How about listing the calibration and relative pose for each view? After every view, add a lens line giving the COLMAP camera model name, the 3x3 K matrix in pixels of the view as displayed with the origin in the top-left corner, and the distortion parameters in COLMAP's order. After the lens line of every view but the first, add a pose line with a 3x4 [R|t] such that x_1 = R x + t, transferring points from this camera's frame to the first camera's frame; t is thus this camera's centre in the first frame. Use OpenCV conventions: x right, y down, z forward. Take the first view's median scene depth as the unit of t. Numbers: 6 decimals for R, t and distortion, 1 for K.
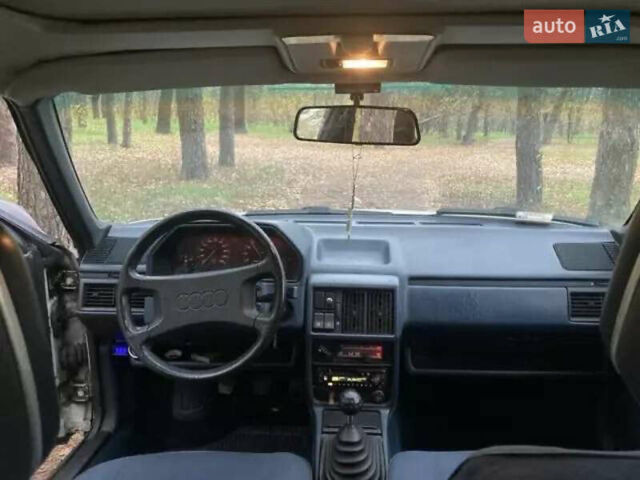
lens RADIAL K [[522.4, 0, 309.4], [0, 522.4, 238.7], [0, 0, 1]] dist [0.043925, -0.076558]
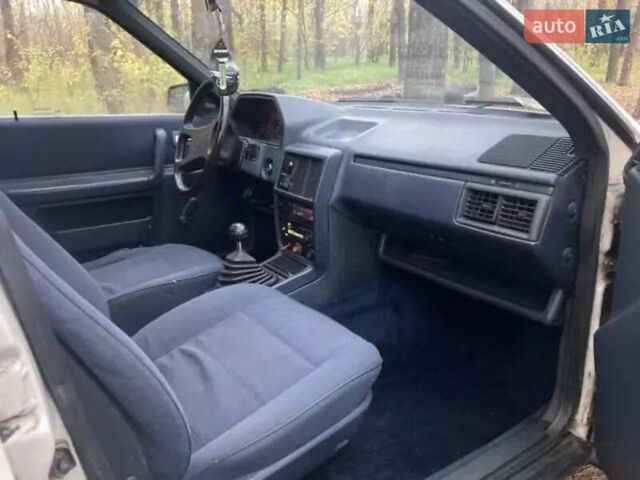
lens RADIAL K [[522.4, 0, 309.4], [0, 522.4, 238.7], [0, 0, 1]] dist [0.043925, -0.076558]
pose [[0.607085, 0.221030, -0.763278, 0.965725], [-0.141947, 0.975252, 0.169514, 0.073311], [0.781856, 0.005435, 0.623436, 0.283764]]
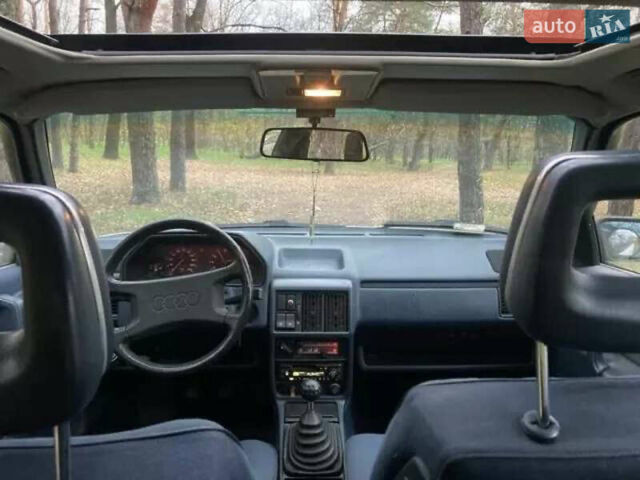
lens RADIAL K [[522.0, 0, 297.7], [0, 522.0, 241.0], [0, 0, 1]] dist [0.035175, -0.003123]
pose [[0.997389, -0.006573, 0.071920, -0.023844], [0.009707, 0.999014, -0.043312, 0.034973], [-0.071565, 0.043897, 0.996470, -0.107487]]
